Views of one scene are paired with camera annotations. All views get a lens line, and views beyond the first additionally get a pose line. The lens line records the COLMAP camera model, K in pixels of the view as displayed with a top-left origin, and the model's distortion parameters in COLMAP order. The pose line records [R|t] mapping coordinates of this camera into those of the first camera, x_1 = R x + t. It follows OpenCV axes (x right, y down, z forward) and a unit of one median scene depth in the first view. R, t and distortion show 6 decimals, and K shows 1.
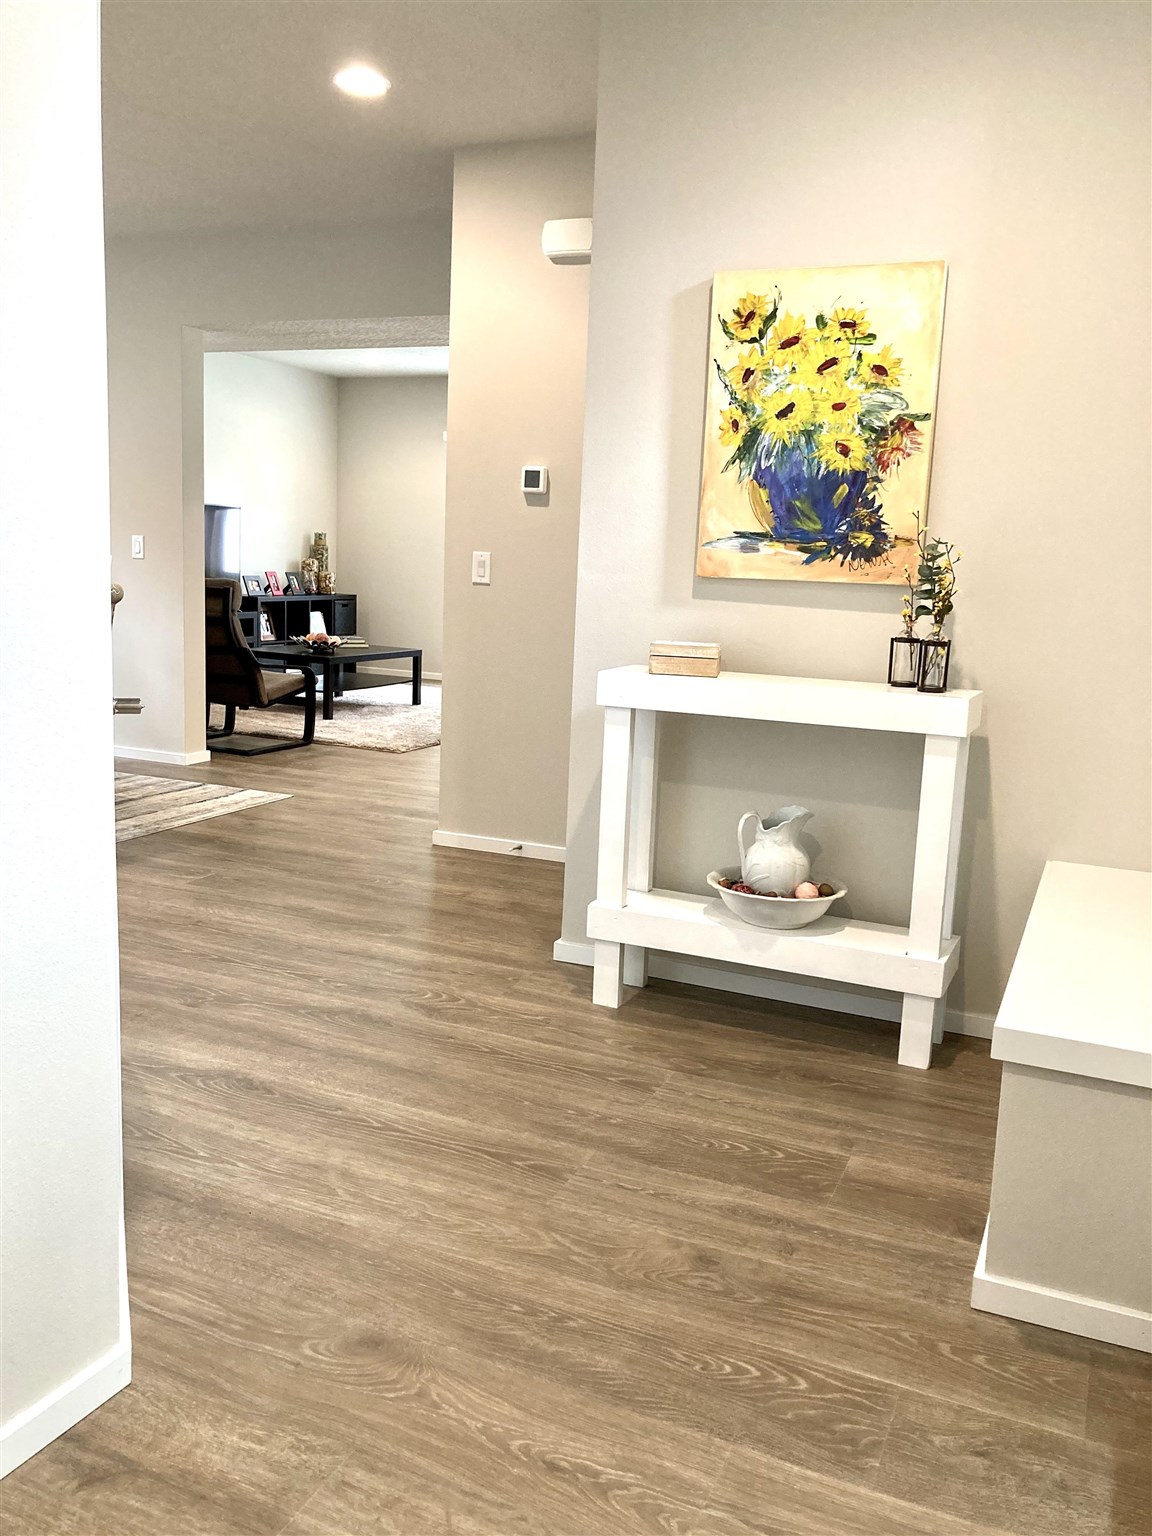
lens RADIAL K [[1250.0, 0, 573.2], [0, 1250.0, 760.6], [0, 0, 1]] dist [0.007479, 0.003386]
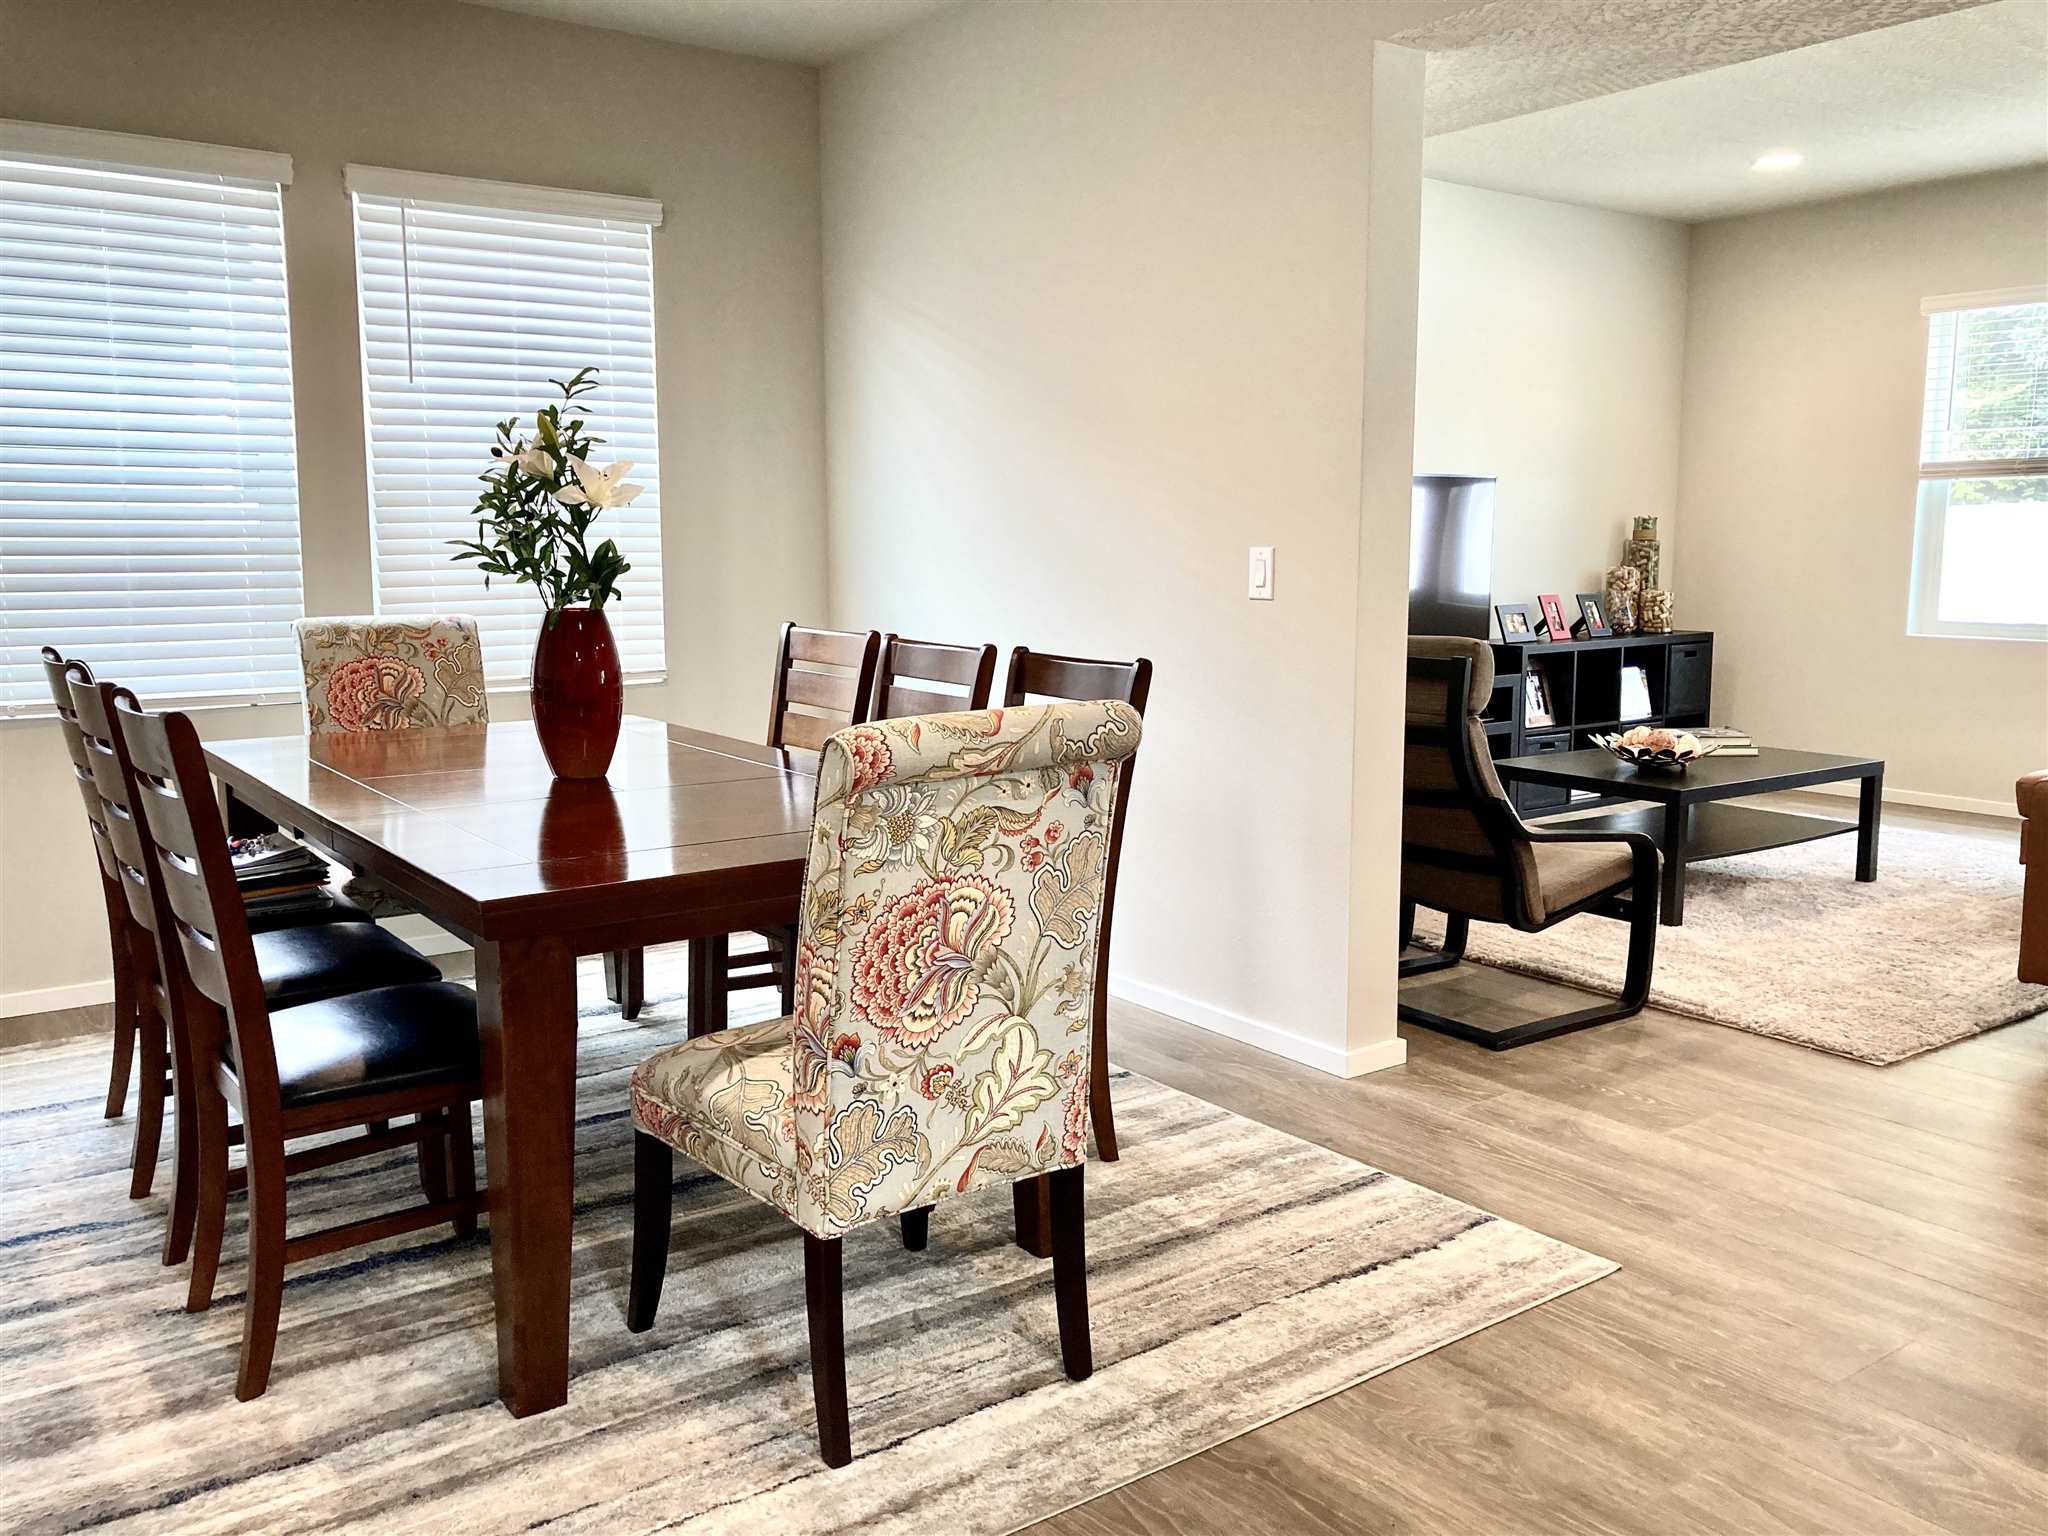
lens RADIAL K [[1666.6, 0, 1031.5], [0, 1666.6, 760.8], [0, 0, 1]] dist [0.007479, 0.003386]
pose [[0.865486, 0.024835, -0.500317, -0.083823], [-0.043241, 0.998746, -0.025224, -0.059069], [0.499063, 0.043465, 0.865475, 0.311352]]
